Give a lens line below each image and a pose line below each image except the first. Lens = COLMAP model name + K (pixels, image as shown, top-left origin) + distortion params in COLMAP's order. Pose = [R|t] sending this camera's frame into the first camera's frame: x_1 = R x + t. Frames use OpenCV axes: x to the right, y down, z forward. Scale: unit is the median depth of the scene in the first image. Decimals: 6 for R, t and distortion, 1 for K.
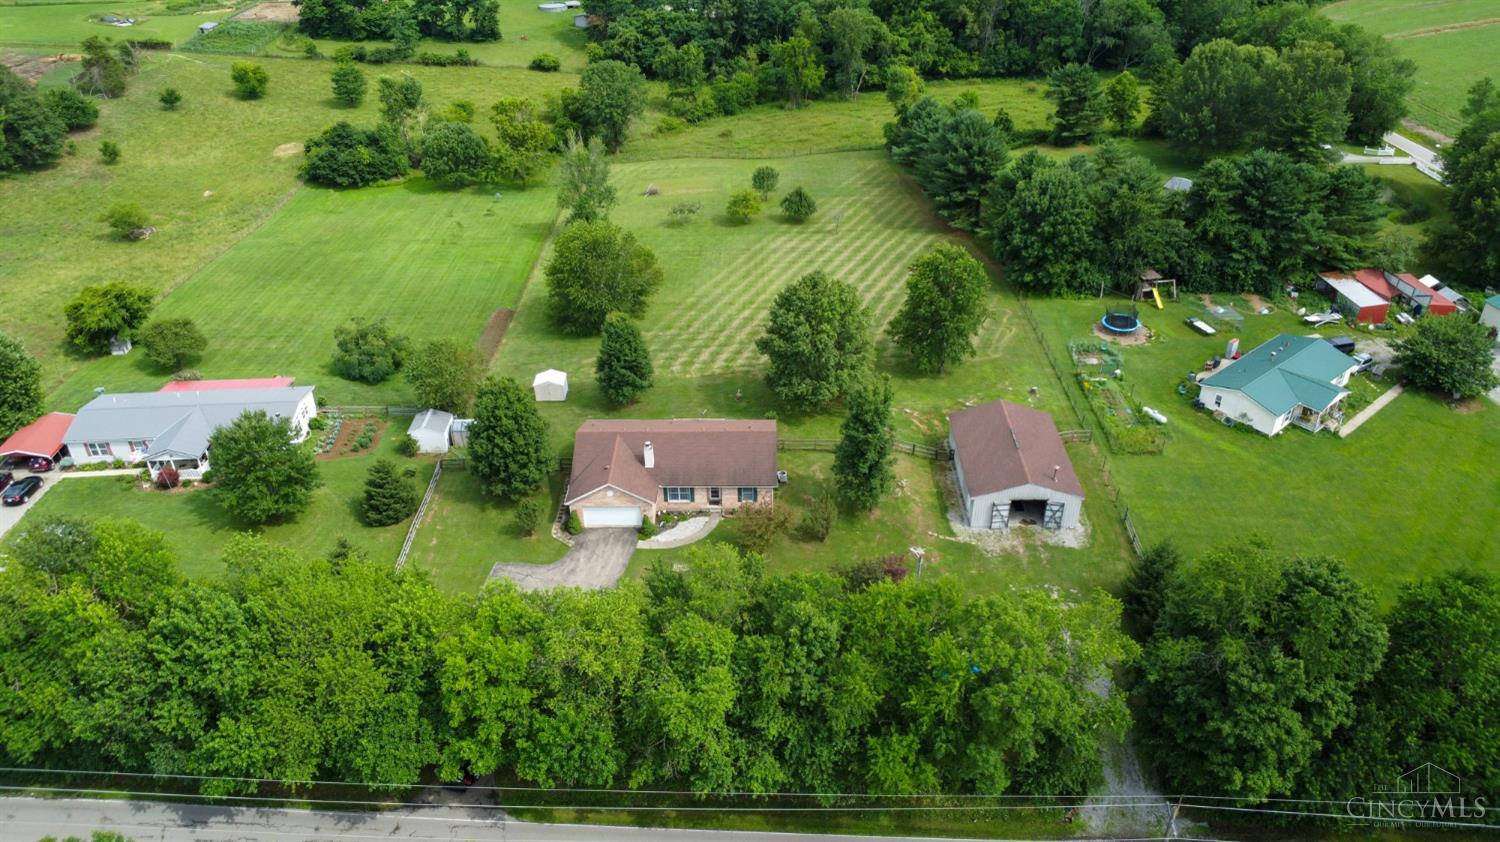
lens RADIAL K [[1093.1, 0, 748.3], [0, 1093.1, 425.6], [0, 0, 1]] dist [-0.024805, -0.013855]
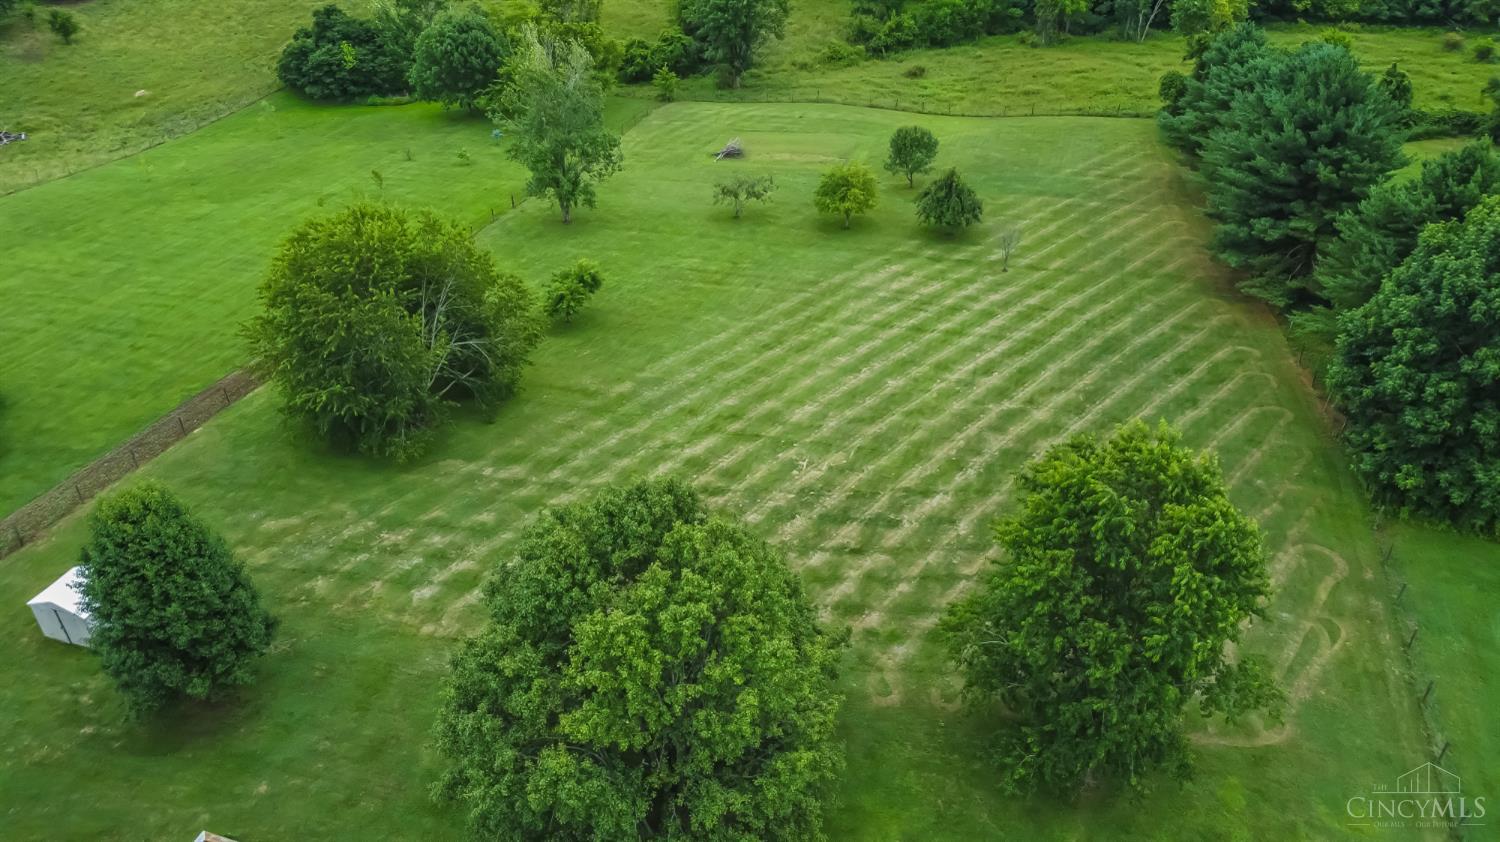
lens RADIAL K [[1093.1, 0, 748.9], [0, 1093.1, 415.9], [0, 0, 1]] dist [-0.024805, -0.013855]
pose [[0.955000, 0.159307, -0.250194, 0.129198], [-0.150821, 0.987147, 0.052858, -0.144621], [0.255399, -0.012745, 0.966752, 0.584998]]
